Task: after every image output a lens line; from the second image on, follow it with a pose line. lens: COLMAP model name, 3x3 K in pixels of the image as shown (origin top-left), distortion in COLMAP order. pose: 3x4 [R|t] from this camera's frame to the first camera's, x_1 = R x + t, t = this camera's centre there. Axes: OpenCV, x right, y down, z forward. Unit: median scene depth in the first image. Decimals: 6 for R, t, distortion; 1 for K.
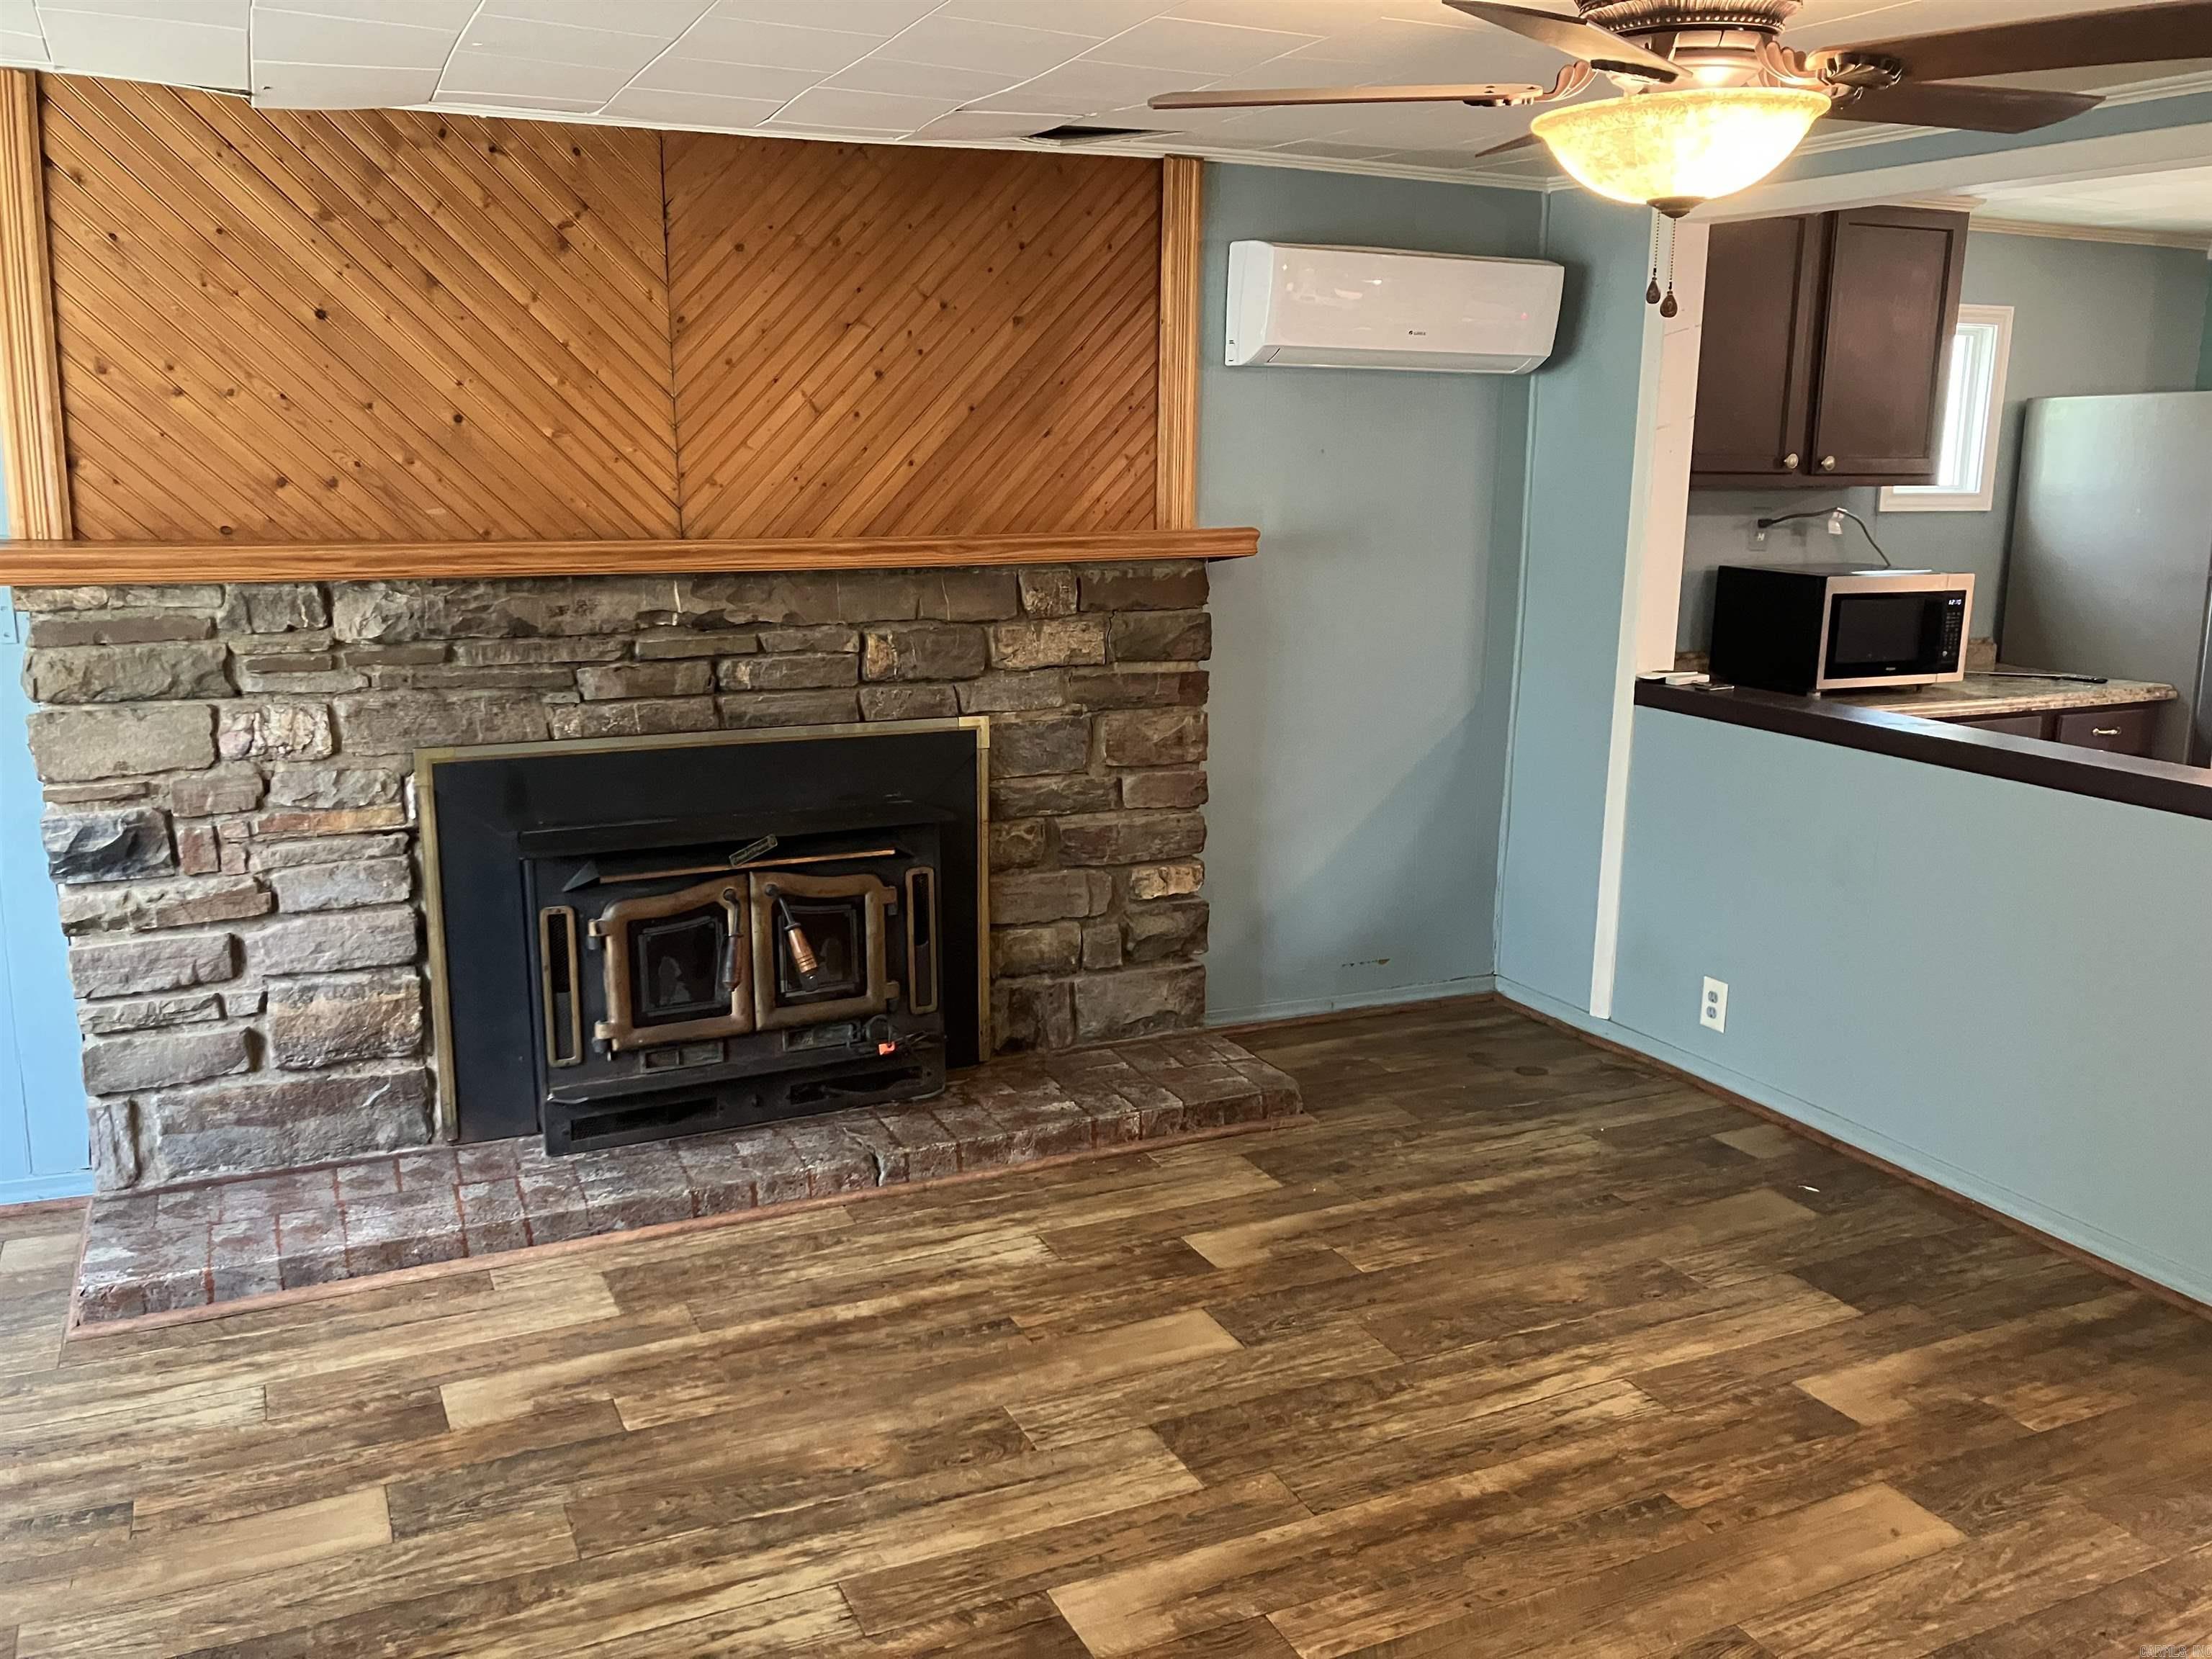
lens RADIAL K [[1793.9, 0, 1123.5], [0, 1793.9, 838.5], [0, 0, 1]] dist [0.039196, -0.060127]
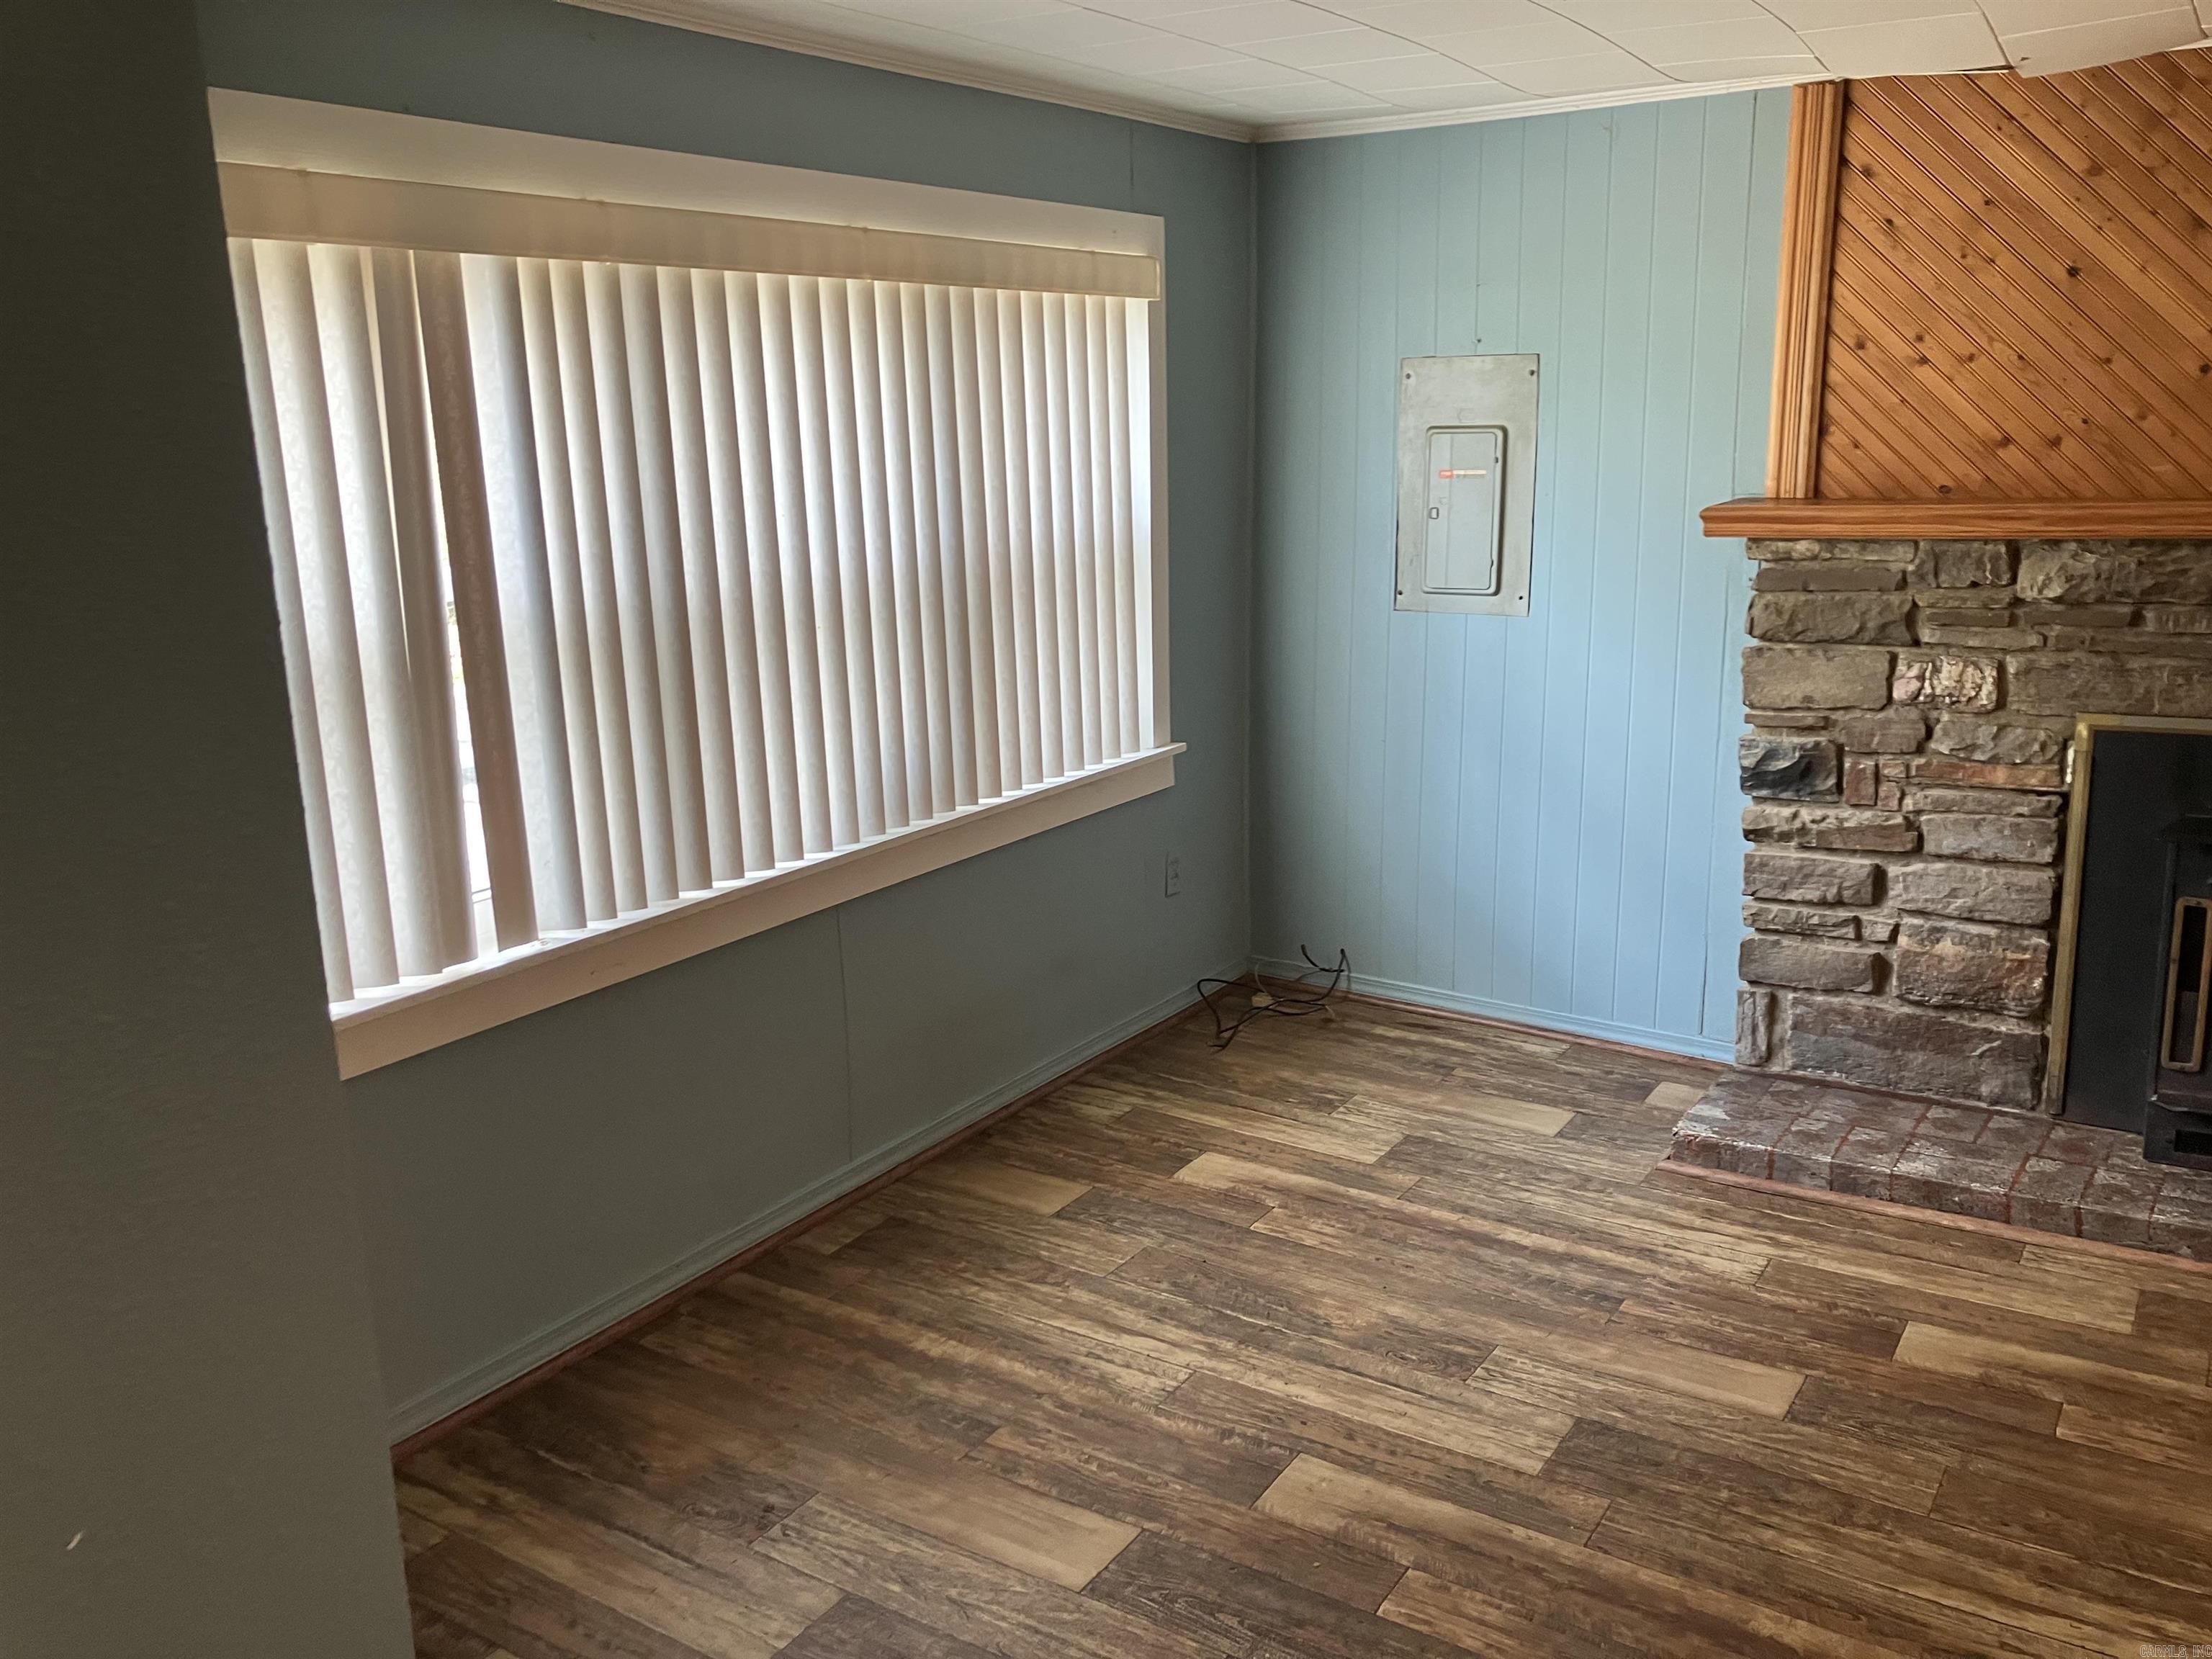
lens RADIAL K [[1793.9, 0, 1103.6], [0, 1793.9, 842.0], [0, 0, 1]] dist [0.039196, -0.060127]
pose [[0.504513, 0.164223, -0.847643, 0.183987], [-0.142364, 0.984130, 0.105932, -0.008775], [0.851587, 0.067229, 0.519885, 0.041650]]
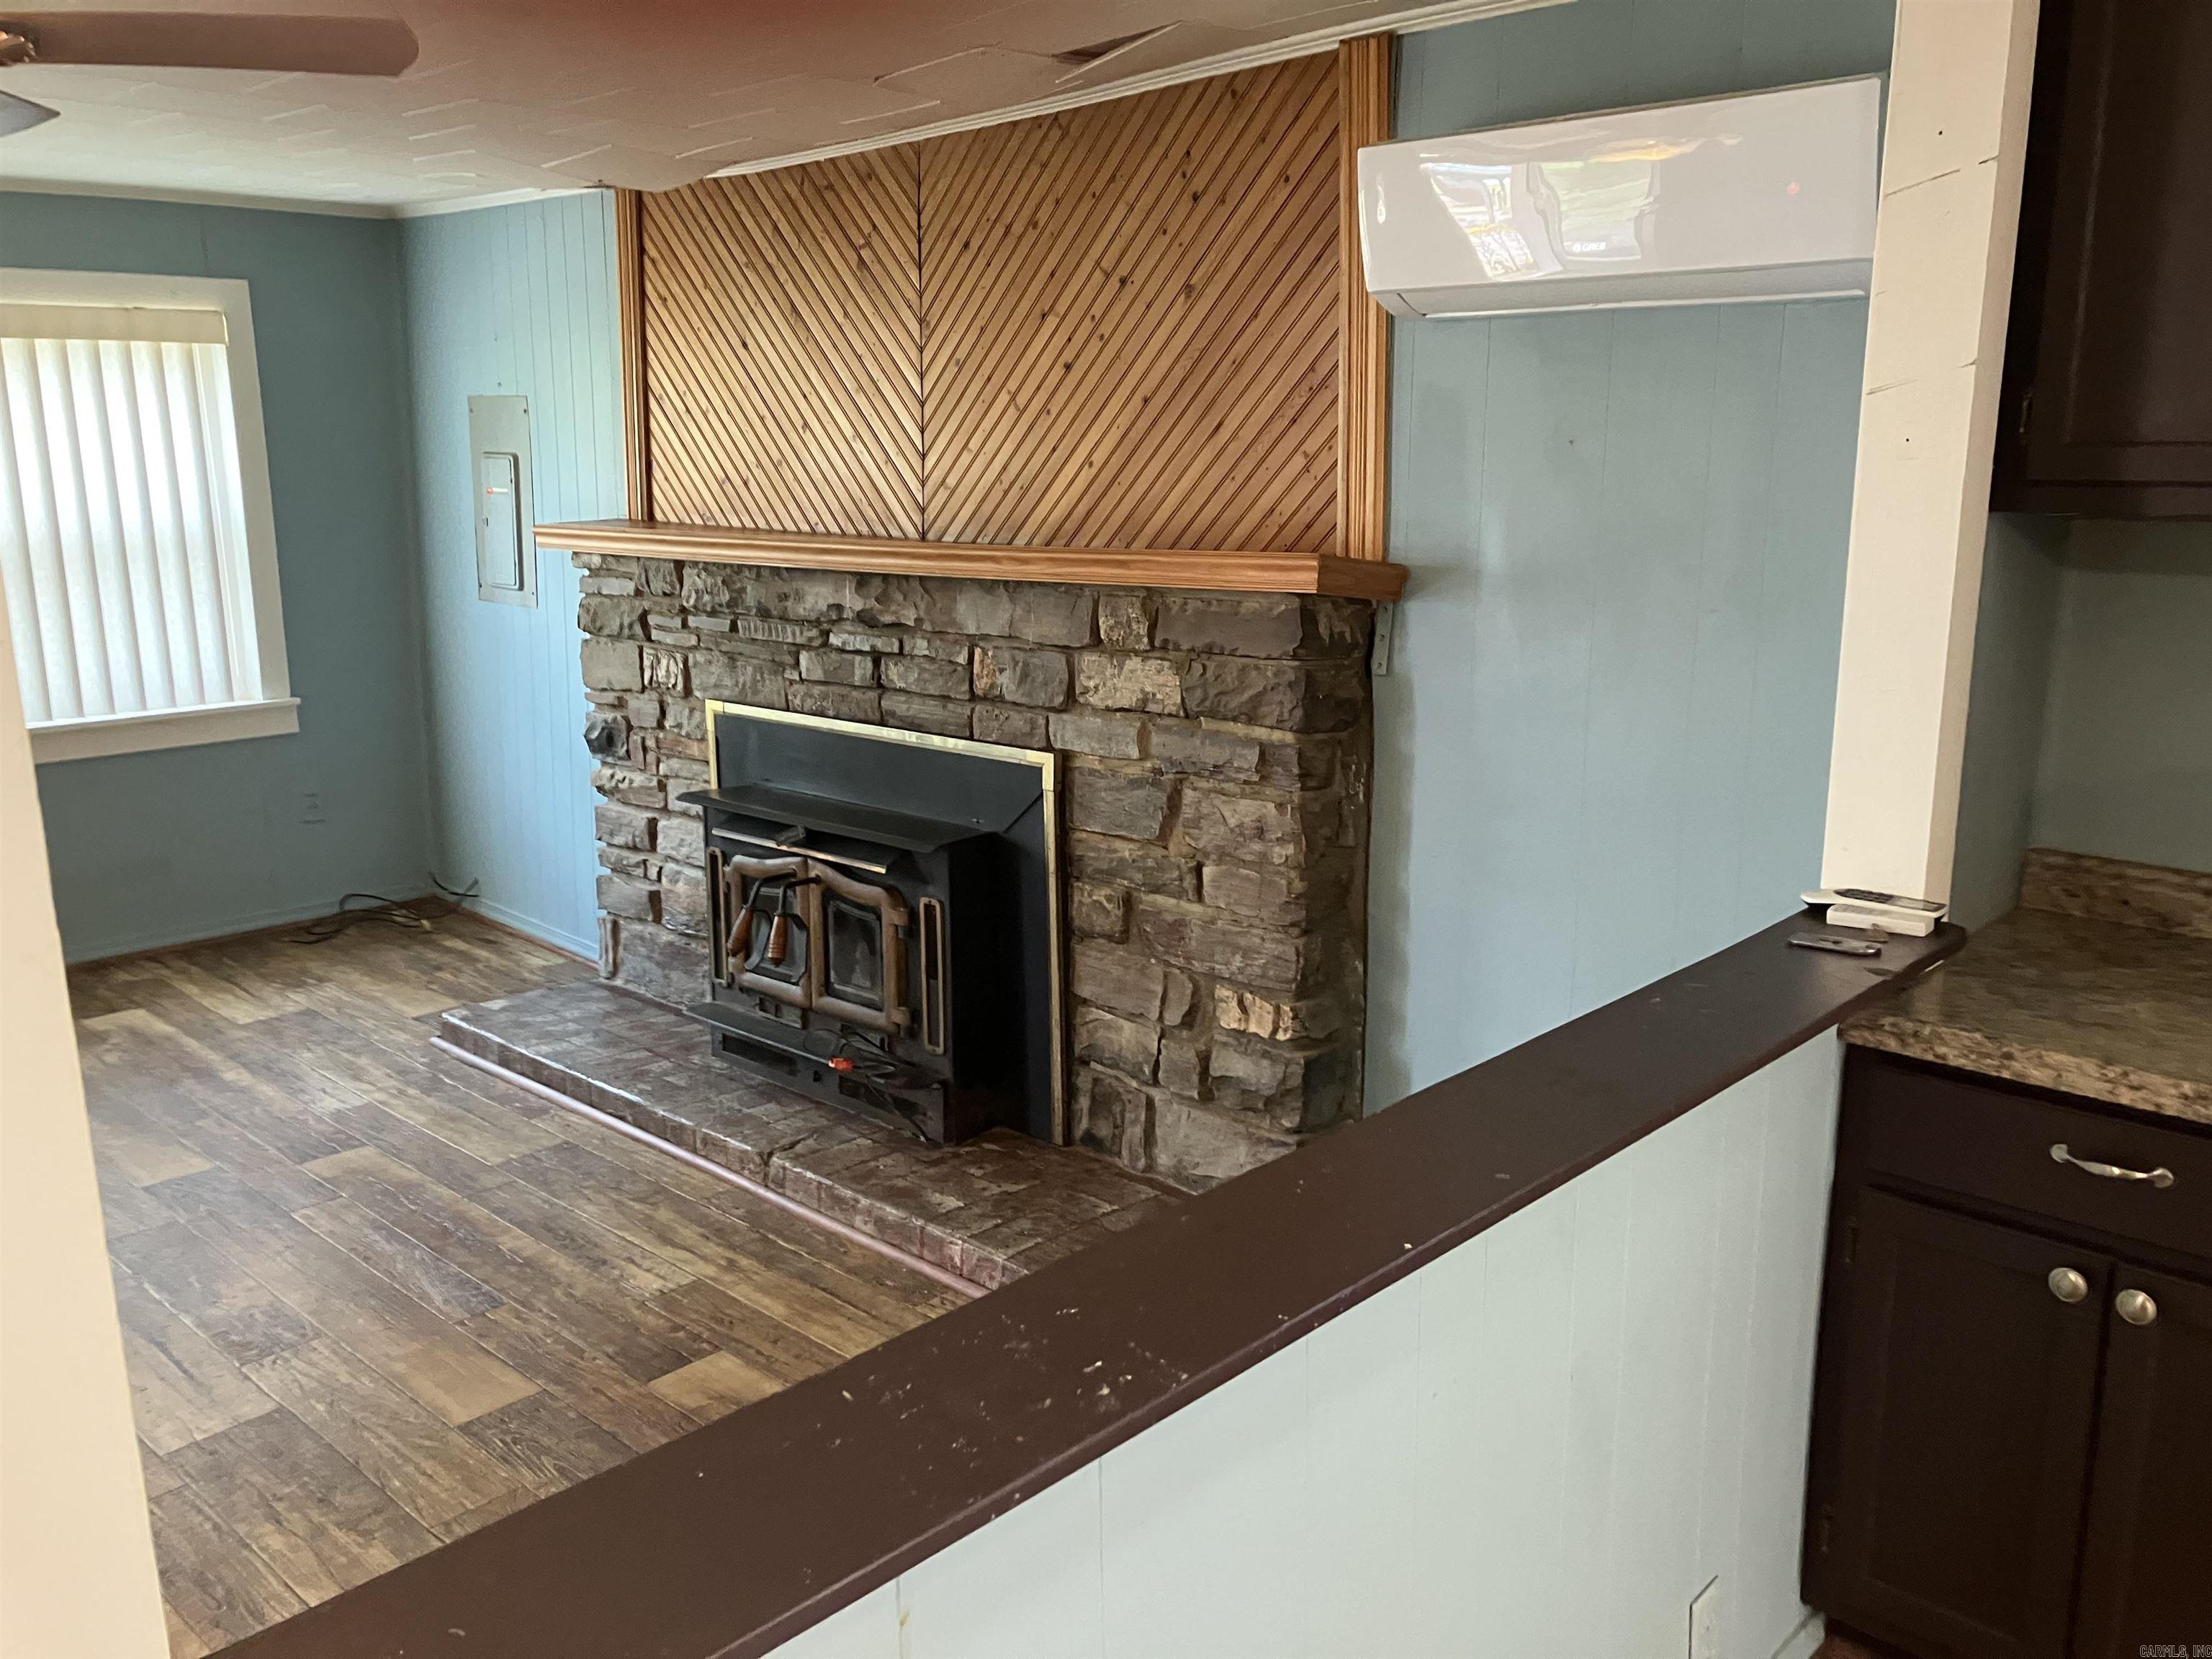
lens RADIAL K [[1793.9, 0, 960.2], [0, 1793.9, 831.5], [0, 0, 1]] dist [0.039196, -0.060127]
pose [[0.327110, 0.187977, -0.926101, 0.812681], [-0.187817, 0.973397, 0.131238, -0.154460], [0.926134, 0.131008, 0.353713, 0.733842]]
